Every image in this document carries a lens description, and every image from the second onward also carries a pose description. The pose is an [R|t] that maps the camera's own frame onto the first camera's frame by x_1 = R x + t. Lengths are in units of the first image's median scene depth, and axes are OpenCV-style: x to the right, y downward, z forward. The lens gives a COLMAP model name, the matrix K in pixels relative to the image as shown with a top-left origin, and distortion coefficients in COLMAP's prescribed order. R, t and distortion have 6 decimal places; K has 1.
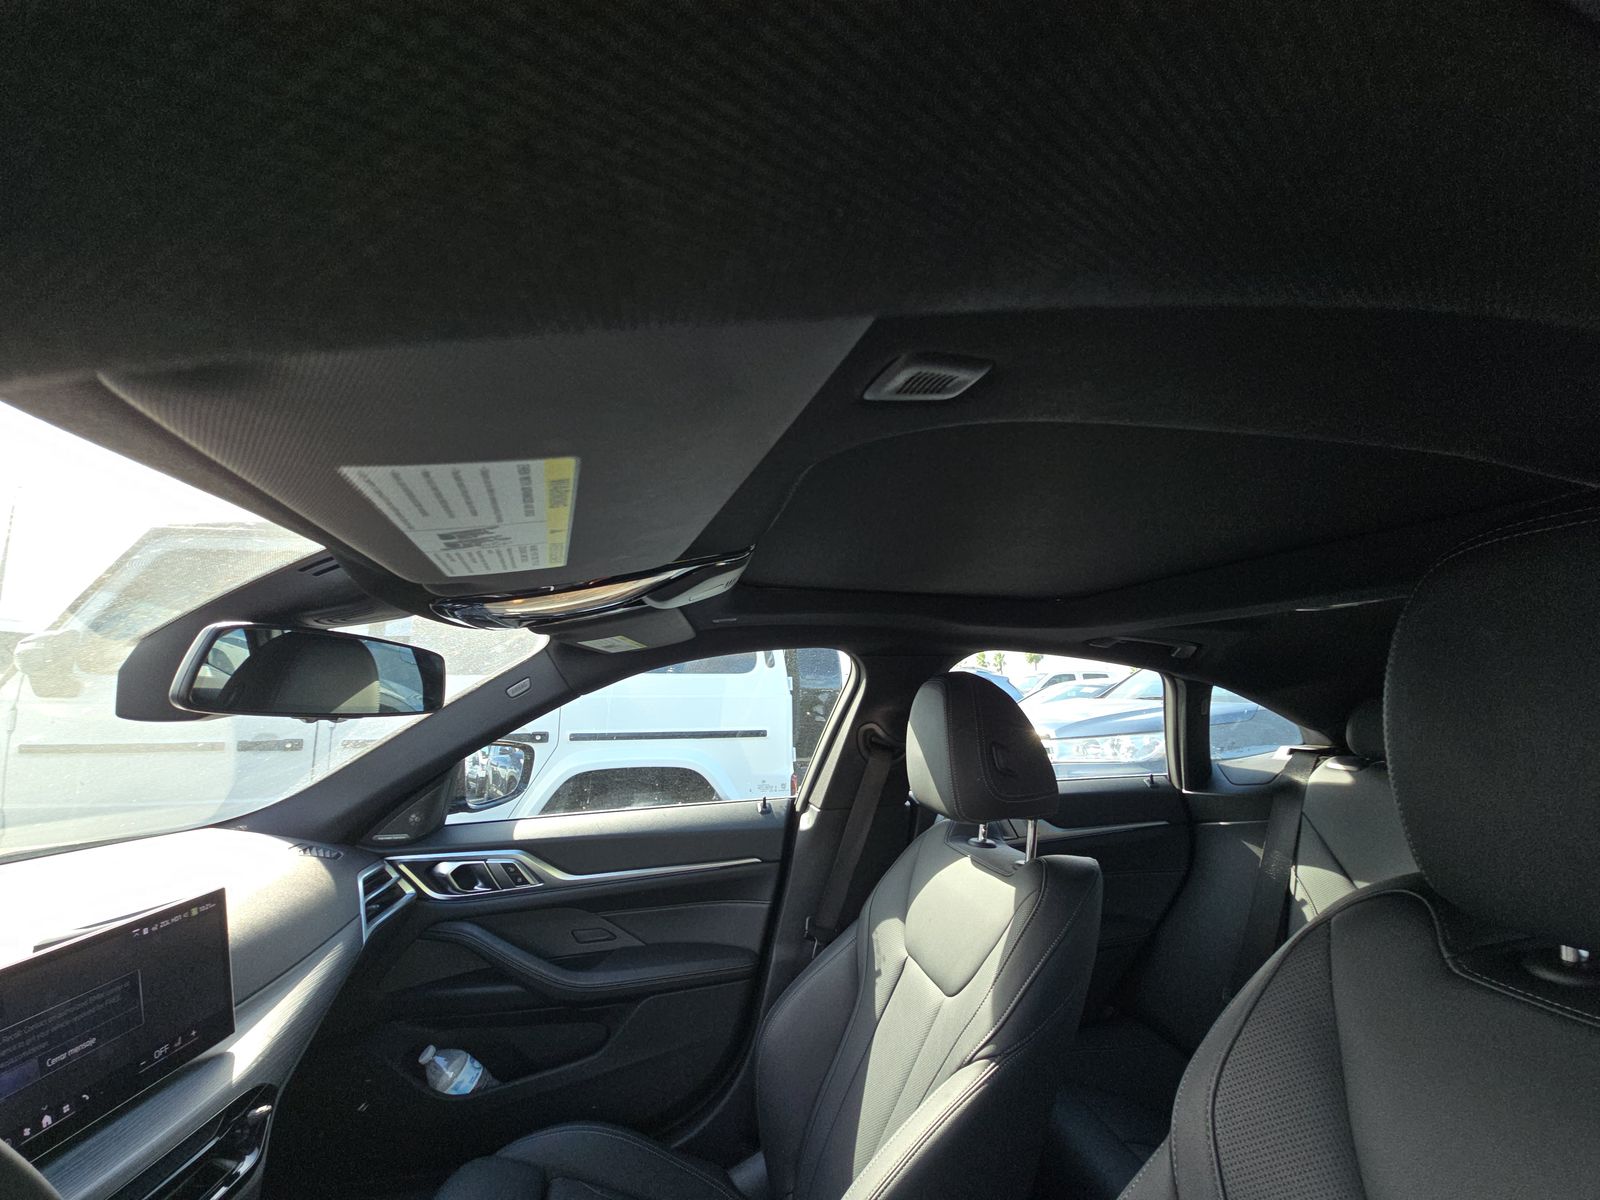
lens RADIAL K [[647.9, 0, 794.3], [0, 647.9, 593.0], [0, 0, 1]] dist [0.029705, -0.016091]
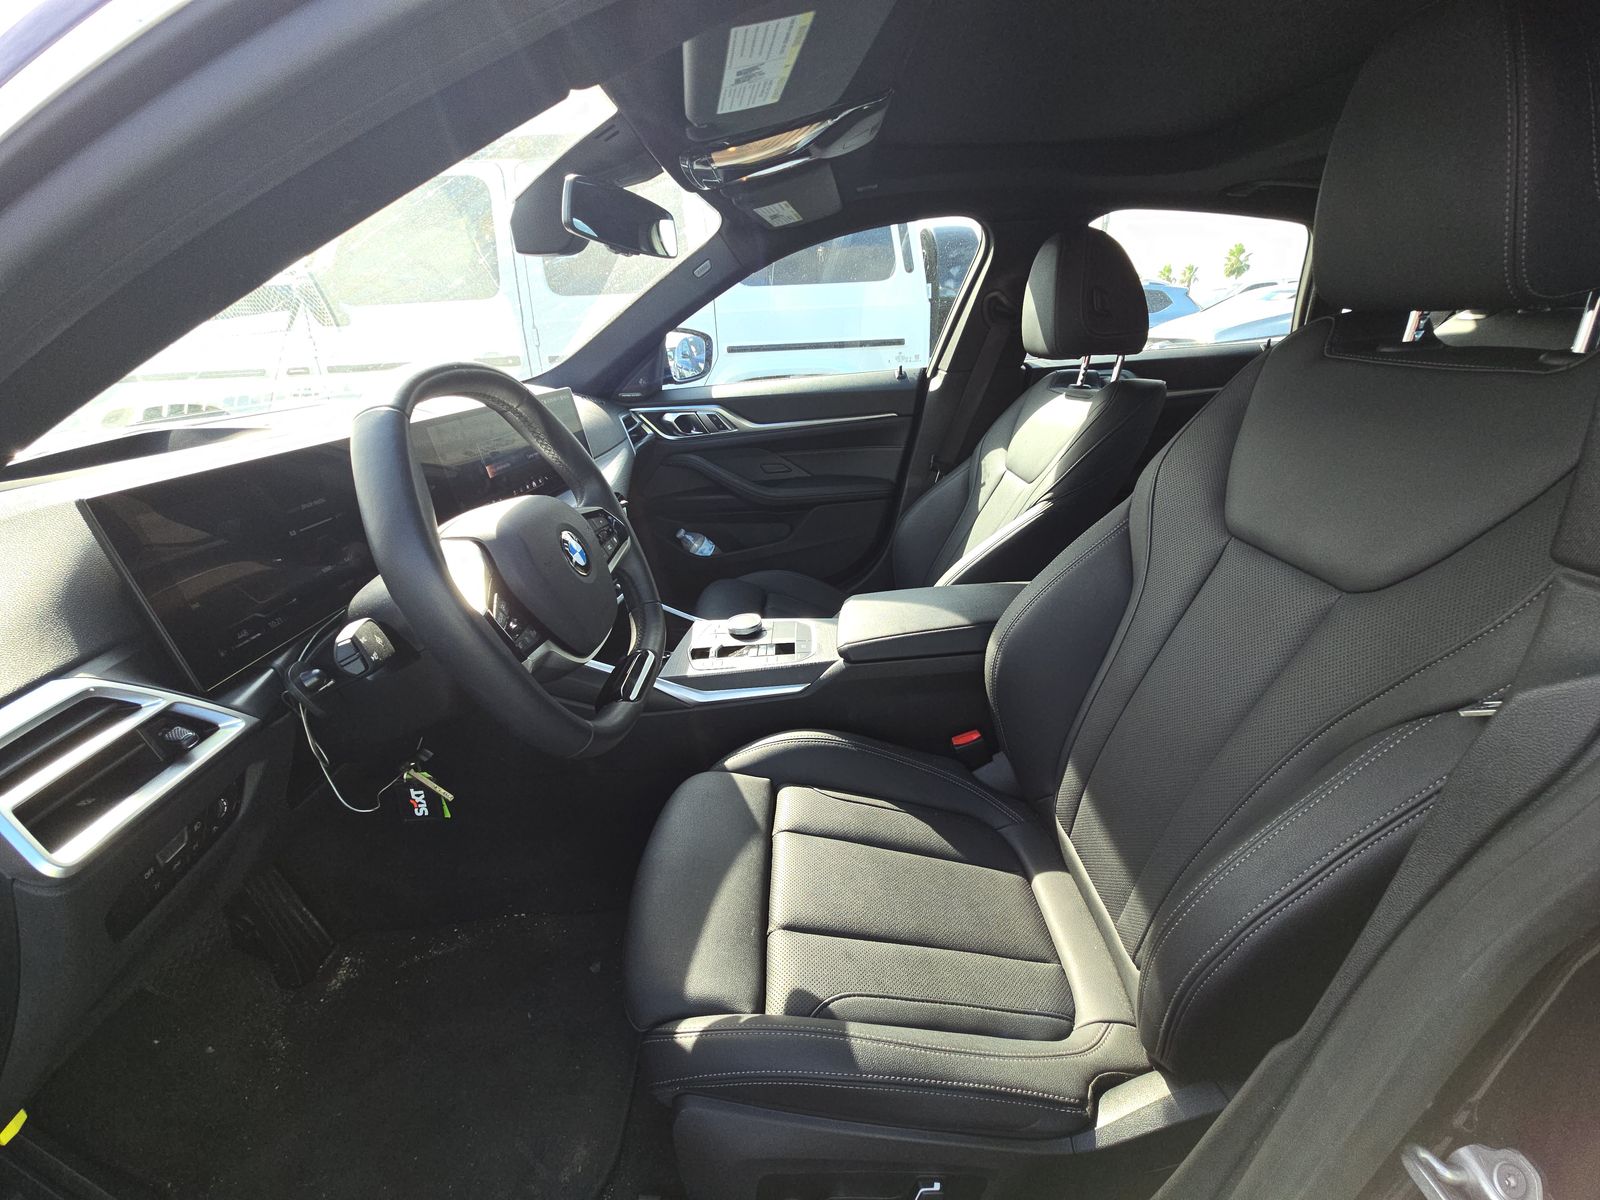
lens RADIAL K [[658.8, 0, 800.1], [0, 658.8, 596.2], [0, 0, 1]] dist [0.009387, 0.000160]
pose [[0.981237, 0.034570, -0.189683, 0.020753], [0.066000, 0.864136, 0.498911, 0.065172], [0.181159, -0.502069, 0.845641, -0.330515]]
